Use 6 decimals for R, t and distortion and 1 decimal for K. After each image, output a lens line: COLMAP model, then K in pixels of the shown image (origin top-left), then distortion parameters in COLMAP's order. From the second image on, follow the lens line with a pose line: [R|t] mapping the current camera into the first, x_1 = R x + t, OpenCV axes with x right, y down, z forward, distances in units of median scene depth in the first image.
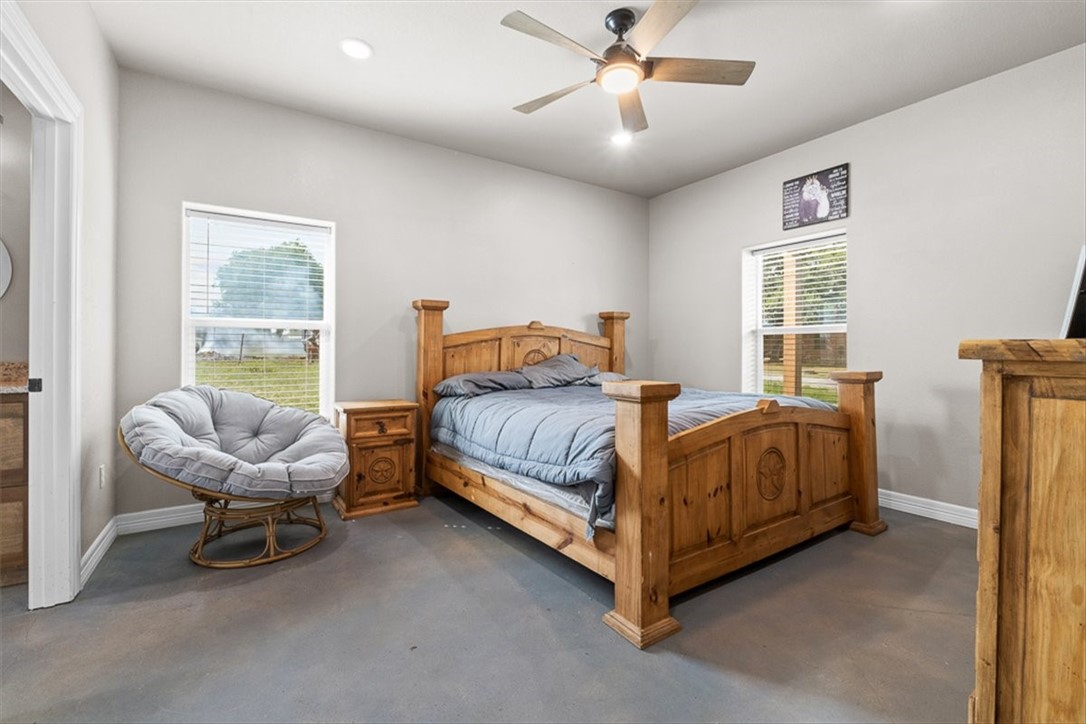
lens RADIAL K [[462.1, 0, 544.6], [0, 462.1, 355.9], [0, 0, 1]] dist [0.004553, 0.000728]
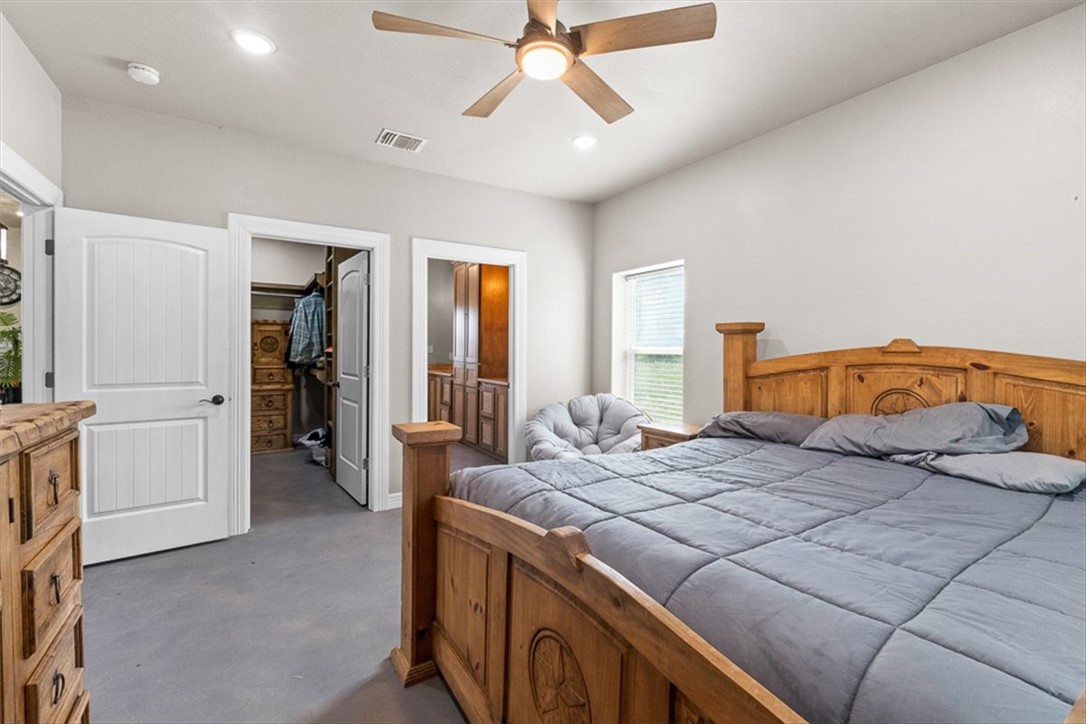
lens RADIAL K [[462.1, 0, 550.9], [0, 462.1, 354.8], [0, 0, 1]] dist [0.004553, 0.000728]
pose [[-0.001832, 0.008147, -0.999965, 0.591347], [-0.016965, 0.999823, 0.008177, -0.056273], [0.999854, 0.016980, -0.001694, 0.606975]]
